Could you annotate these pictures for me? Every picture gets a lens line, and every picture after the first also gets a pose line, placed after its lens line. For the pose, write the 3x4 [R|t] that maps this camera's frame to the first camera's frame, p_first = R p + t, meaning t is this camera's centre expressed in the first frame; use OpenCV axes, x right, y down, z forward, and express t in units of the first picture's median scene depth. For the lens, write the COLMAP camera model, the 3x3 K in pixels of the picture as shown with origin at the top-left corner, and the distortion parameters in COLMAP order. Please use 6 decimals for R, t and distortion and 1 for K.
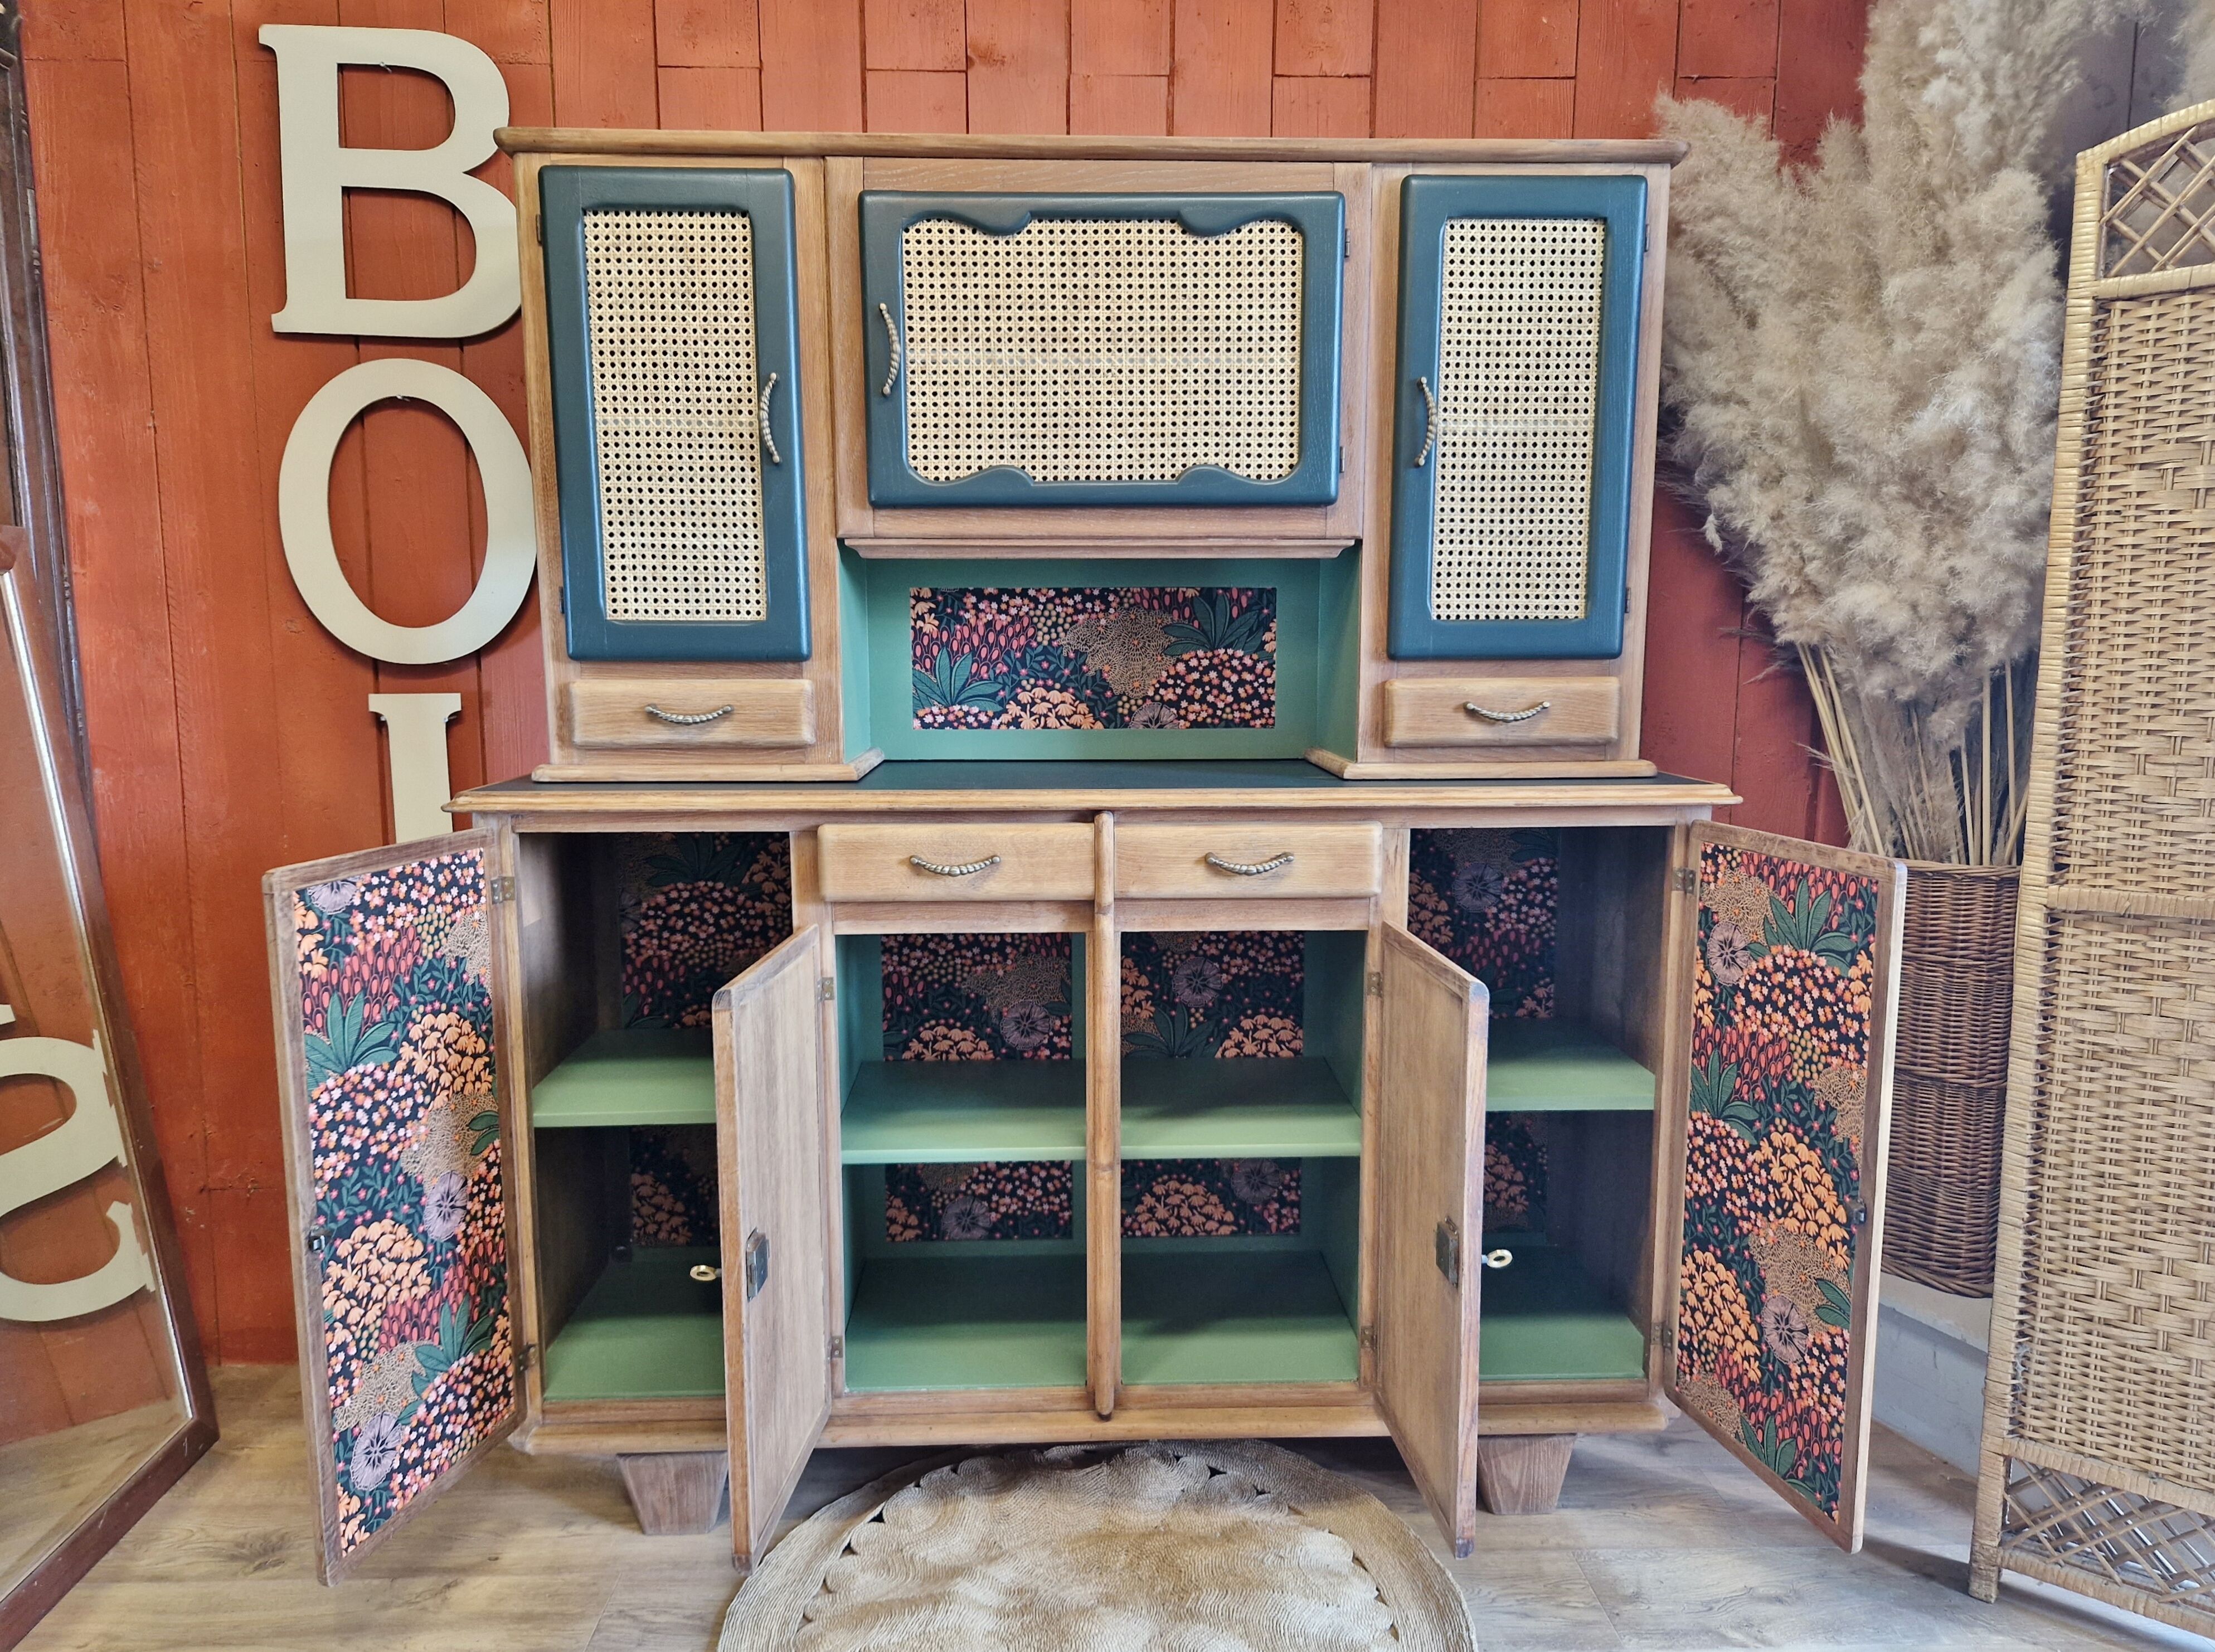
lens RADIAL K [[1510.0, 0, 1111.3], [0, 1510.0, 844.3], [0, 0, 1]] dist [0.042224, -0.040442]
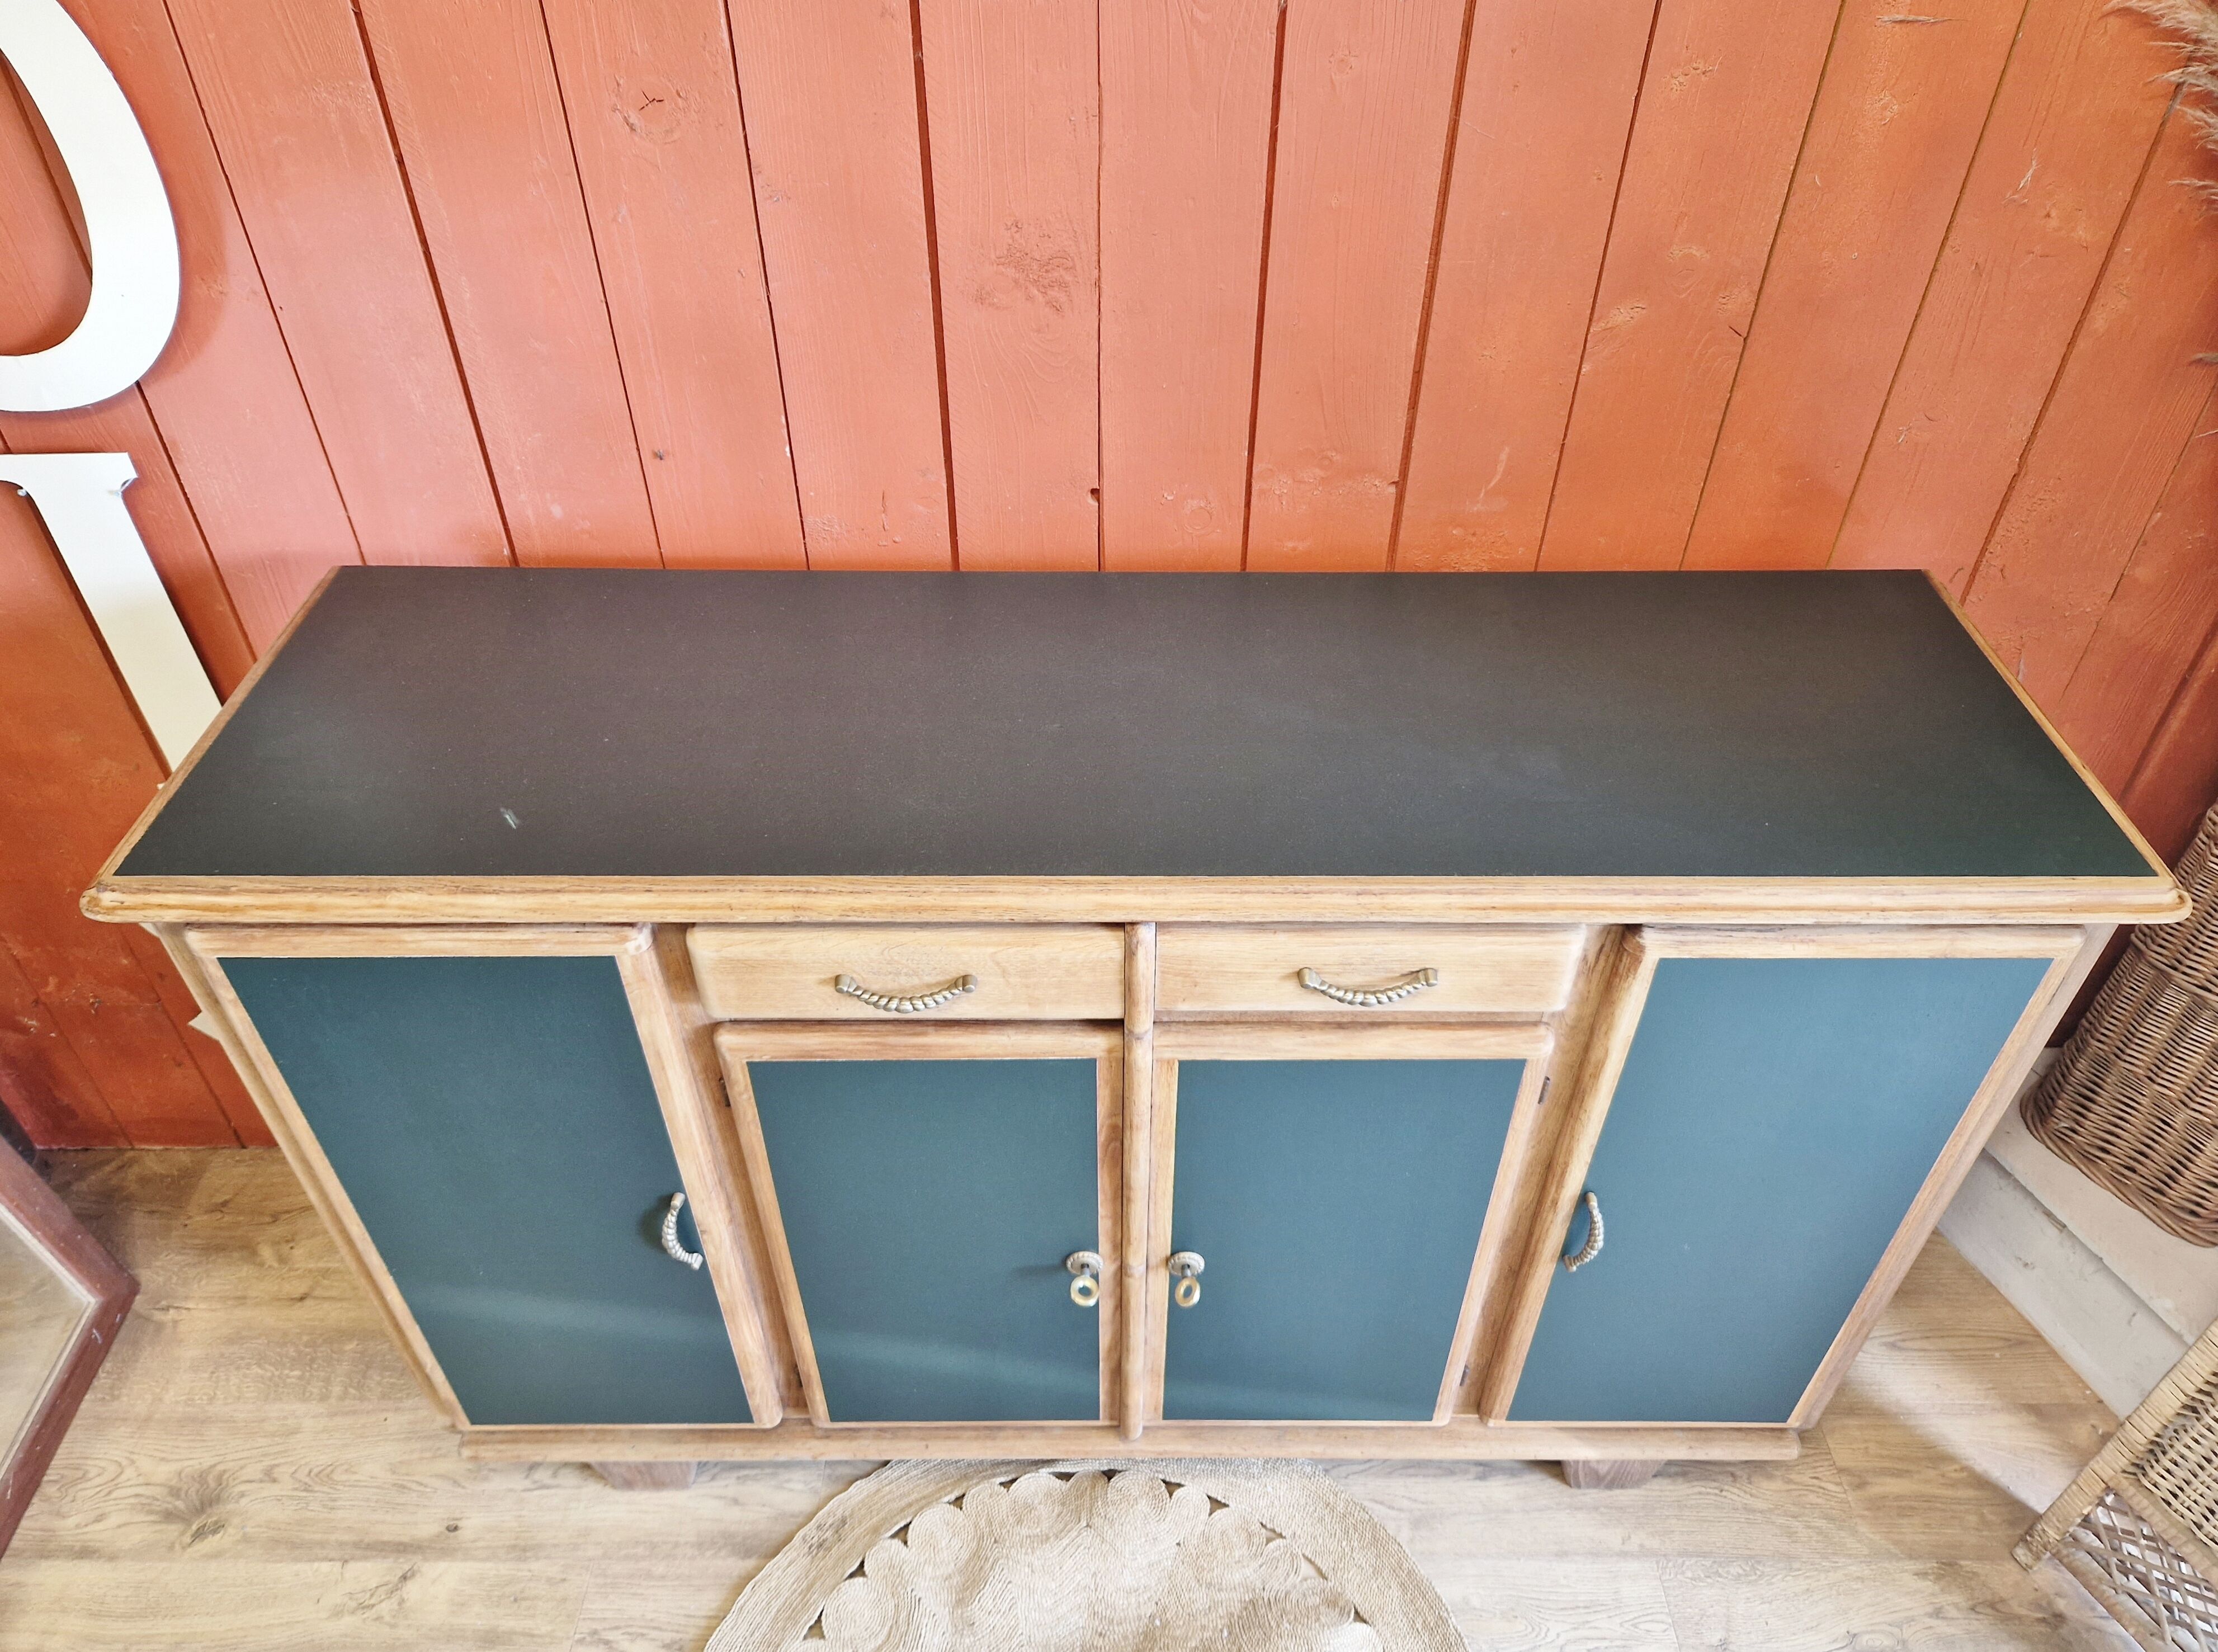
lens RADIAL K [[1512.1, 0, 1117.7], [0, 1512.1, 811.5], [0, 0, 1]] dist [0.042224, -0.040442]
pose [[0.999332, 0.026412, -0.025247, 0.000244], [-0.008567, 0.841106, 0.540802, -0.377938], [0.035519, -0.540225, 0.840771, 0.477506]]
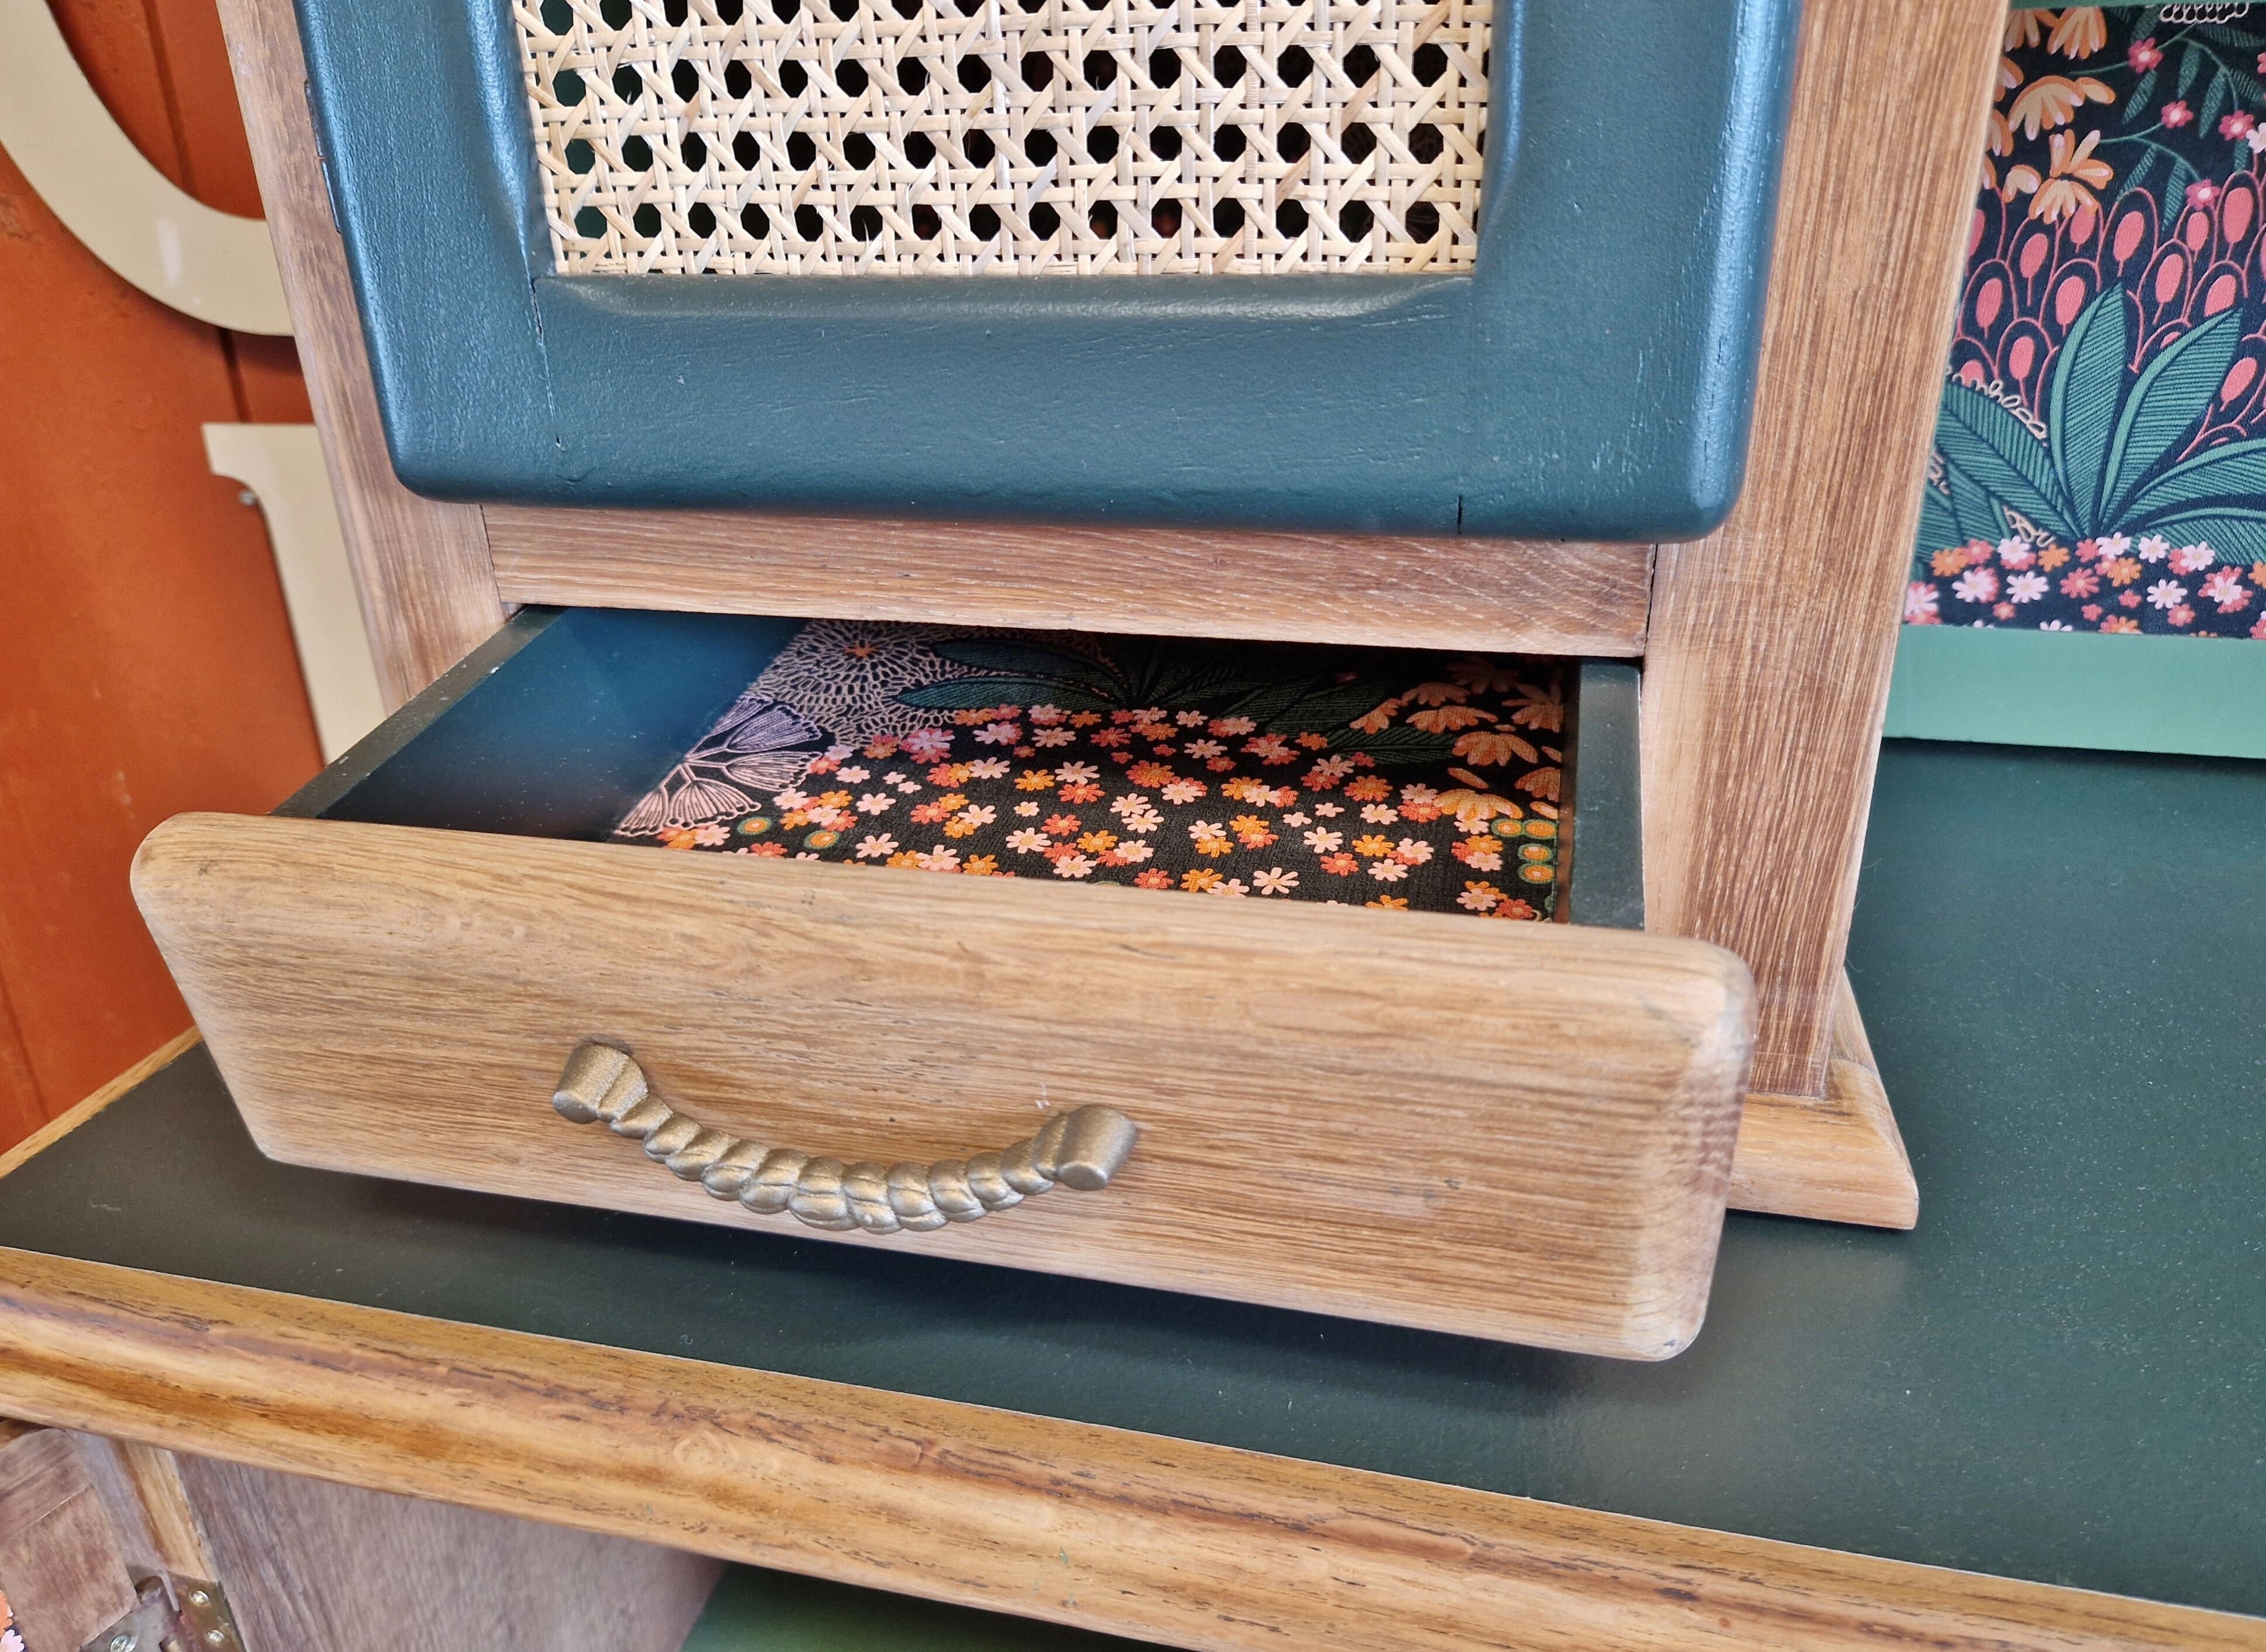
lens RADIAL K [[1599.9, 0, 1126.0], [0, 1599.9, 837.1], [0, 0, 1]] dist [0.062805, -0.068938]
pose [[0.960895, 0.089365, -0.262096, -0.211617], [-0.010064, 0.957139, 0.289454, -0.138888], [0.276730, -0.275497, 0.920610, 0.818023]]
